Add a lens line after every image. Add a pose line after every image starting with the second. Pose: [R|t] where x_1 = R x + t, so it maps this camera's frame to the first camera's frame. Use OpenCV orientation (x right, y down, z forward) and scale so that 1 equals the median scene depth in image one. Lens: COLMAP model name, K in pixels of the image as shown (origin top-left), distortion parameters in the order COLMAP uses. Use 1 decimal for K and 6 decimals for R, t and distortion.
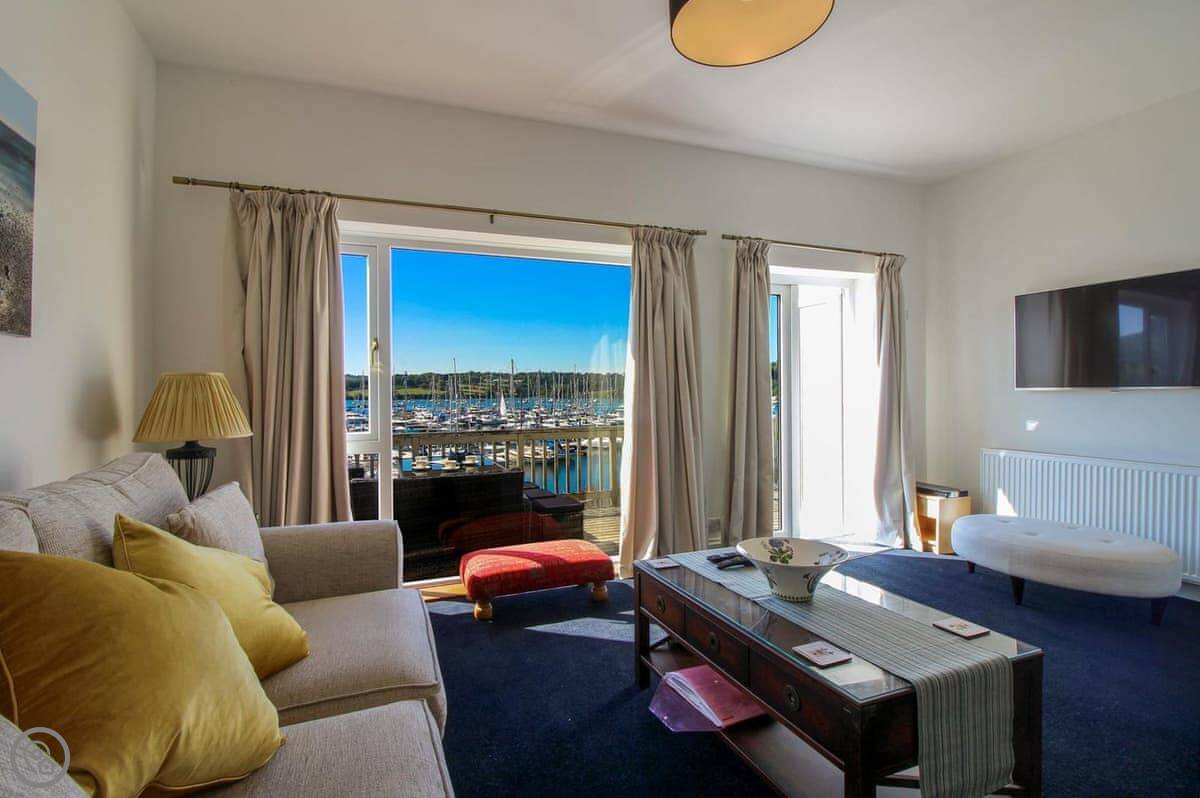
lens RADIAL K [[562.9, 0, 592.4], [0, 562.9, 395.5], [0, 0, 1]] dist [-0.000111, -0.010954]
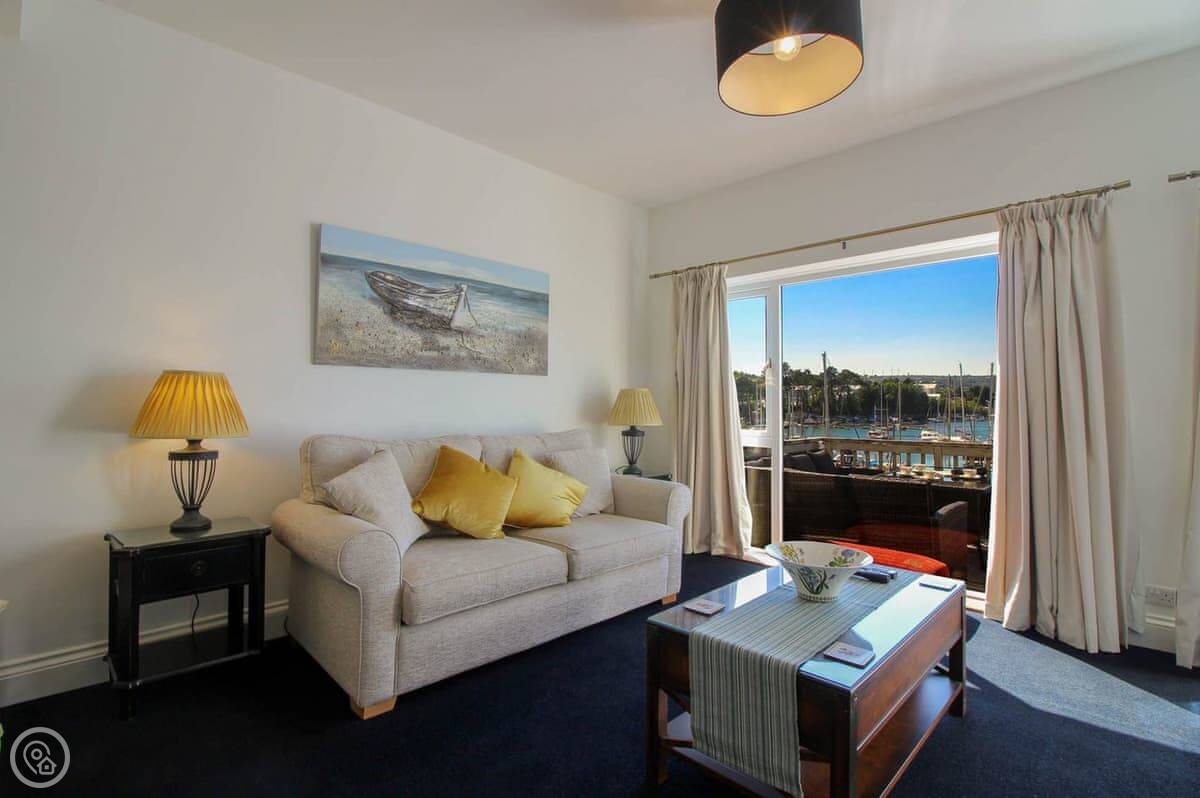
lens RADIAL K [[574.0, 0, 602.3], [0, 574.0, 386.5], [0, 0, 1]] dist [0.003843, -0.013761]
pose [[0.417517, -0.010878, -0.908604, 0.671884], [-0.012094, 0.999773, -0.017527, -0.009210], [0.908589, 0.018306, 0.417291, 0.101145]]
